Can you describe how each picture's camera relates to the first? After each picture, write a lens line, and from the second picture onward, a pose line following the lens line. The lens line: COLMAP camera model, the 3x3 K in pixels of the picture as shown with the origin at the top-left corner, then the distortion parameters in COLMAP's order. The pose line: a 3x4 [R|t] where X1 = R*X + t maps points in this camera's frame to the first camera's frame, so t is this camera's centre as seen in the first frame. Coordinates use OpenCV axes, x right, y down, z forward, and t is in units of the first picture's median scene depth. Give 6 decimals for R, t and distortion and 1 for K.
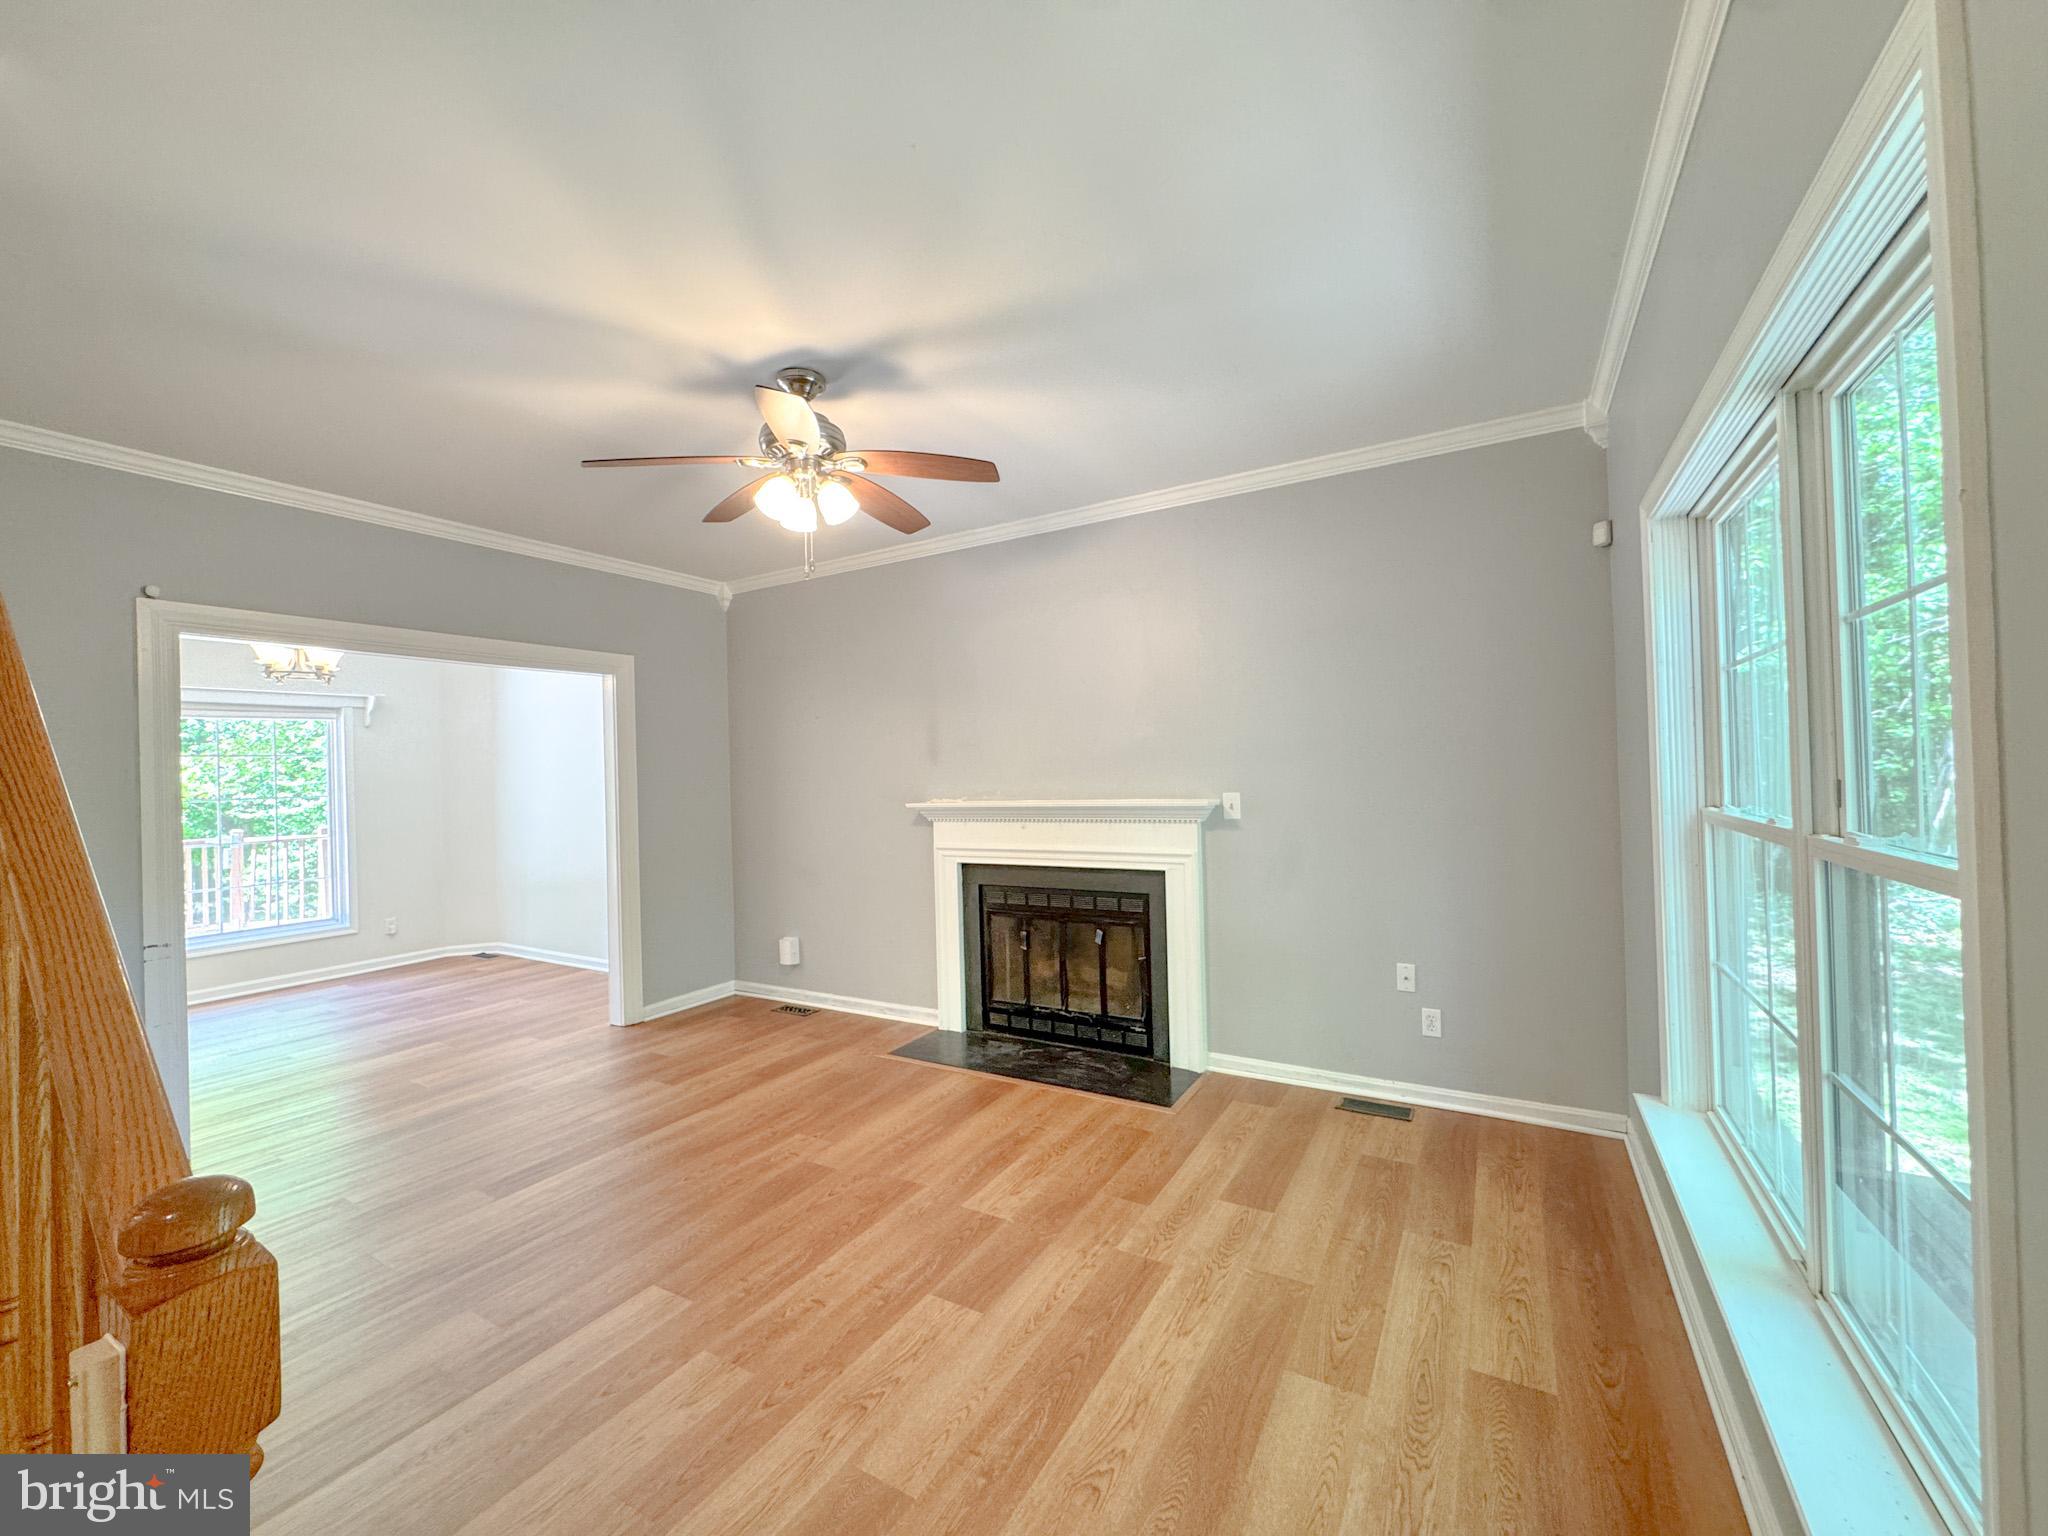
lens RADIAL K [[814.3, 0, 1020.9], [0, 814.3, 767.4], [0, 0, 1]] dist [-0.001407, -0.000223]
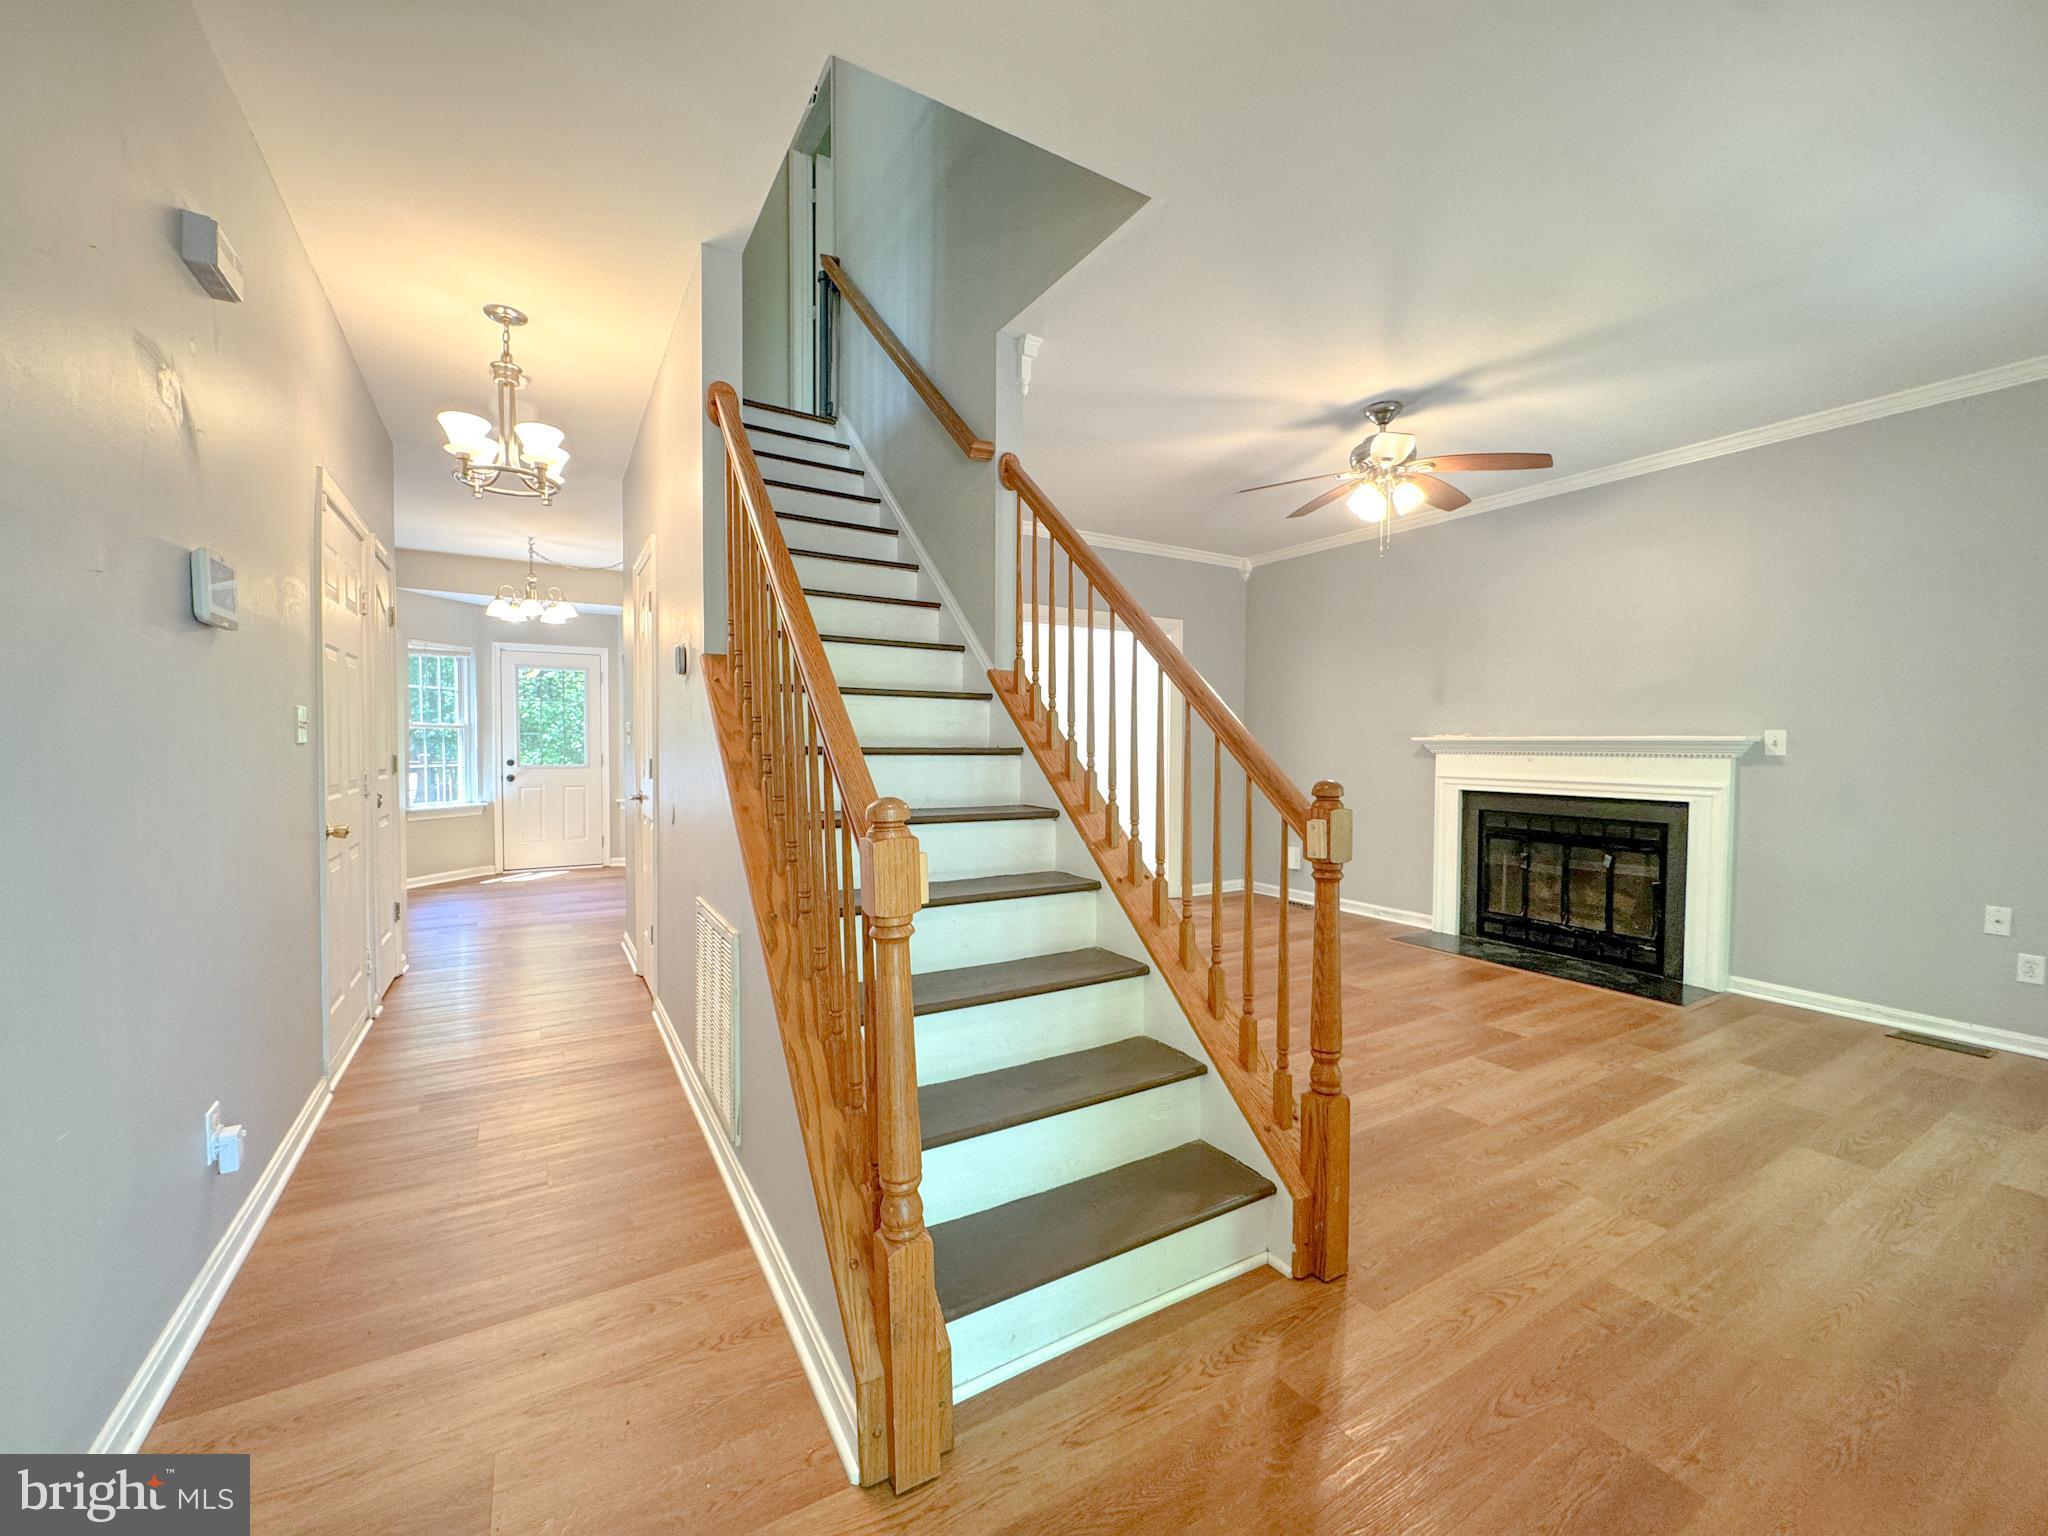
lens RADIAL K [[814.3, 0, 1020.9], [0, 814.3, 767.4], [0, 0, 1]] dist [-0.001407, -0.000223]
pose [[0.878045, 0.047395, -0.476225, -0.100109], [-0.026479, 0.998371, 0.050540, 0.058251], [0.477845, -0.031767, 0.877870, -0.410554]]
